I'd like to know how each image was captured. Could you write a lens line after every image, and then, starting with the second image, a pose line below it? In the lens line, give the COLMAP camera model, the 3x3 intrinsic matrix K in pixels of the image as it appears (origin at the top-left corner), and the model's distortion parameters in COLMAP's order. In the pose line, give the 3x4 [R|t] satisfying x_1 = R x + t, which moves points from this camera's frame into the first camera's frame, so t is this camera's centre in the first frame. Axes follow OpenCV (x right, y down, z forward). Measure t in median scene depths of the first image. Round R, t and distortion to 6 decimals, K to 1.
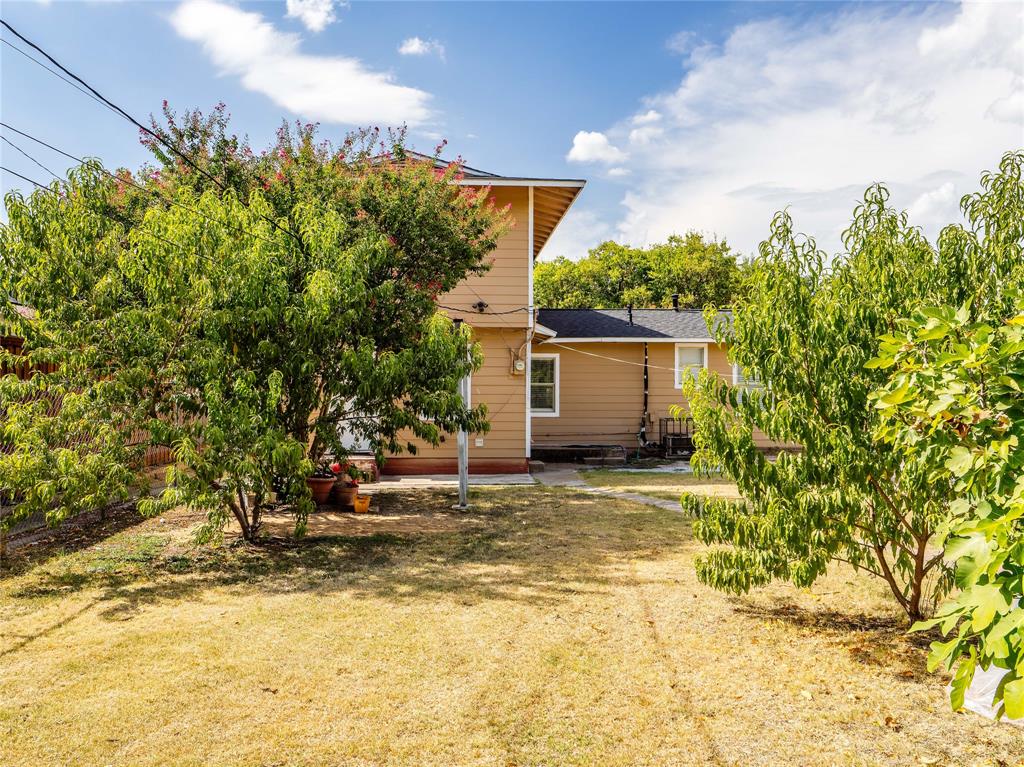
lens RADIAL K [[829.5, 0, 501.0], [0, 829.5, 385.9], [0, 0, 1]] dist [-0.008568, -0.007923]
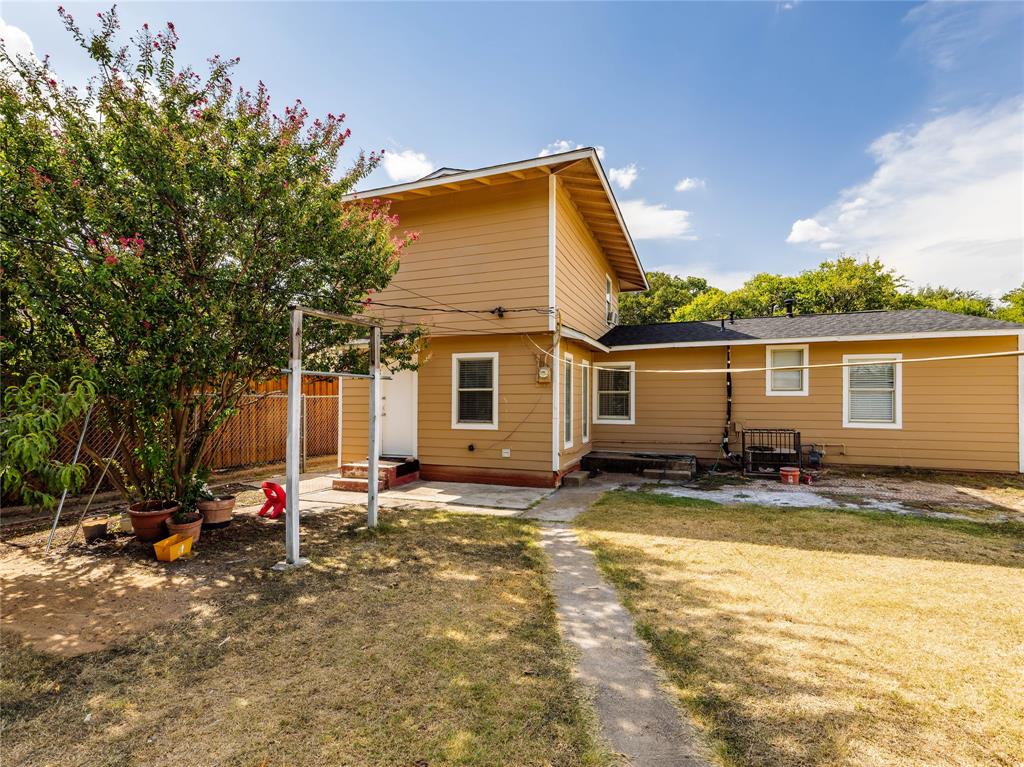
lens RADIAL K [[485.1, 0, 504.4], [0, 485.1, 398.5], [0, 0, 1]] dist [-0.009303, 0.001238]
pose [[0.905345, -0.002549, -0.424670, 0.176809], [0.006295, 0.999953, 0.007417, 0.000295], [0.424631, -0.009388, 0.905318, 0.401703]]
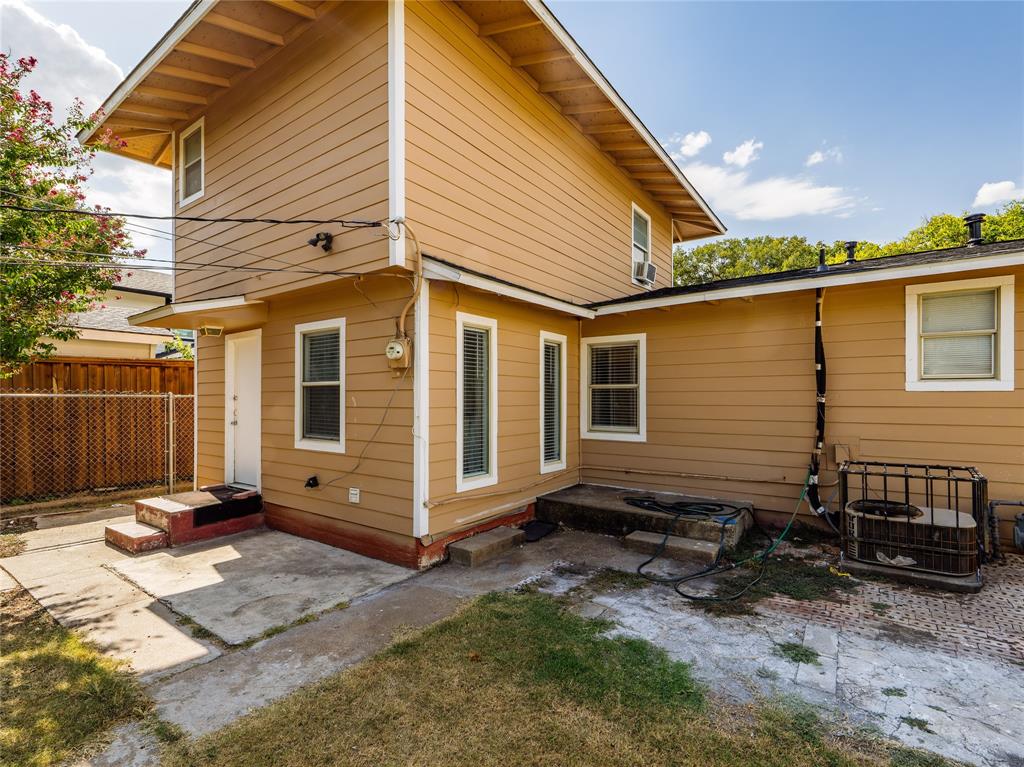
lens RADIAL K [[485.1, 0, 509.5], [0, 485.1, 400.1], [0, 0, 1]] dist [-0.009303, 0.001238]
pose [[0.771732, -0.000225, -0.635948, 0.212042], [0.011746, 0.999834, 0.013900, 0.001997], [0.635840, -0.018197, 0.771607, 0.678382]]
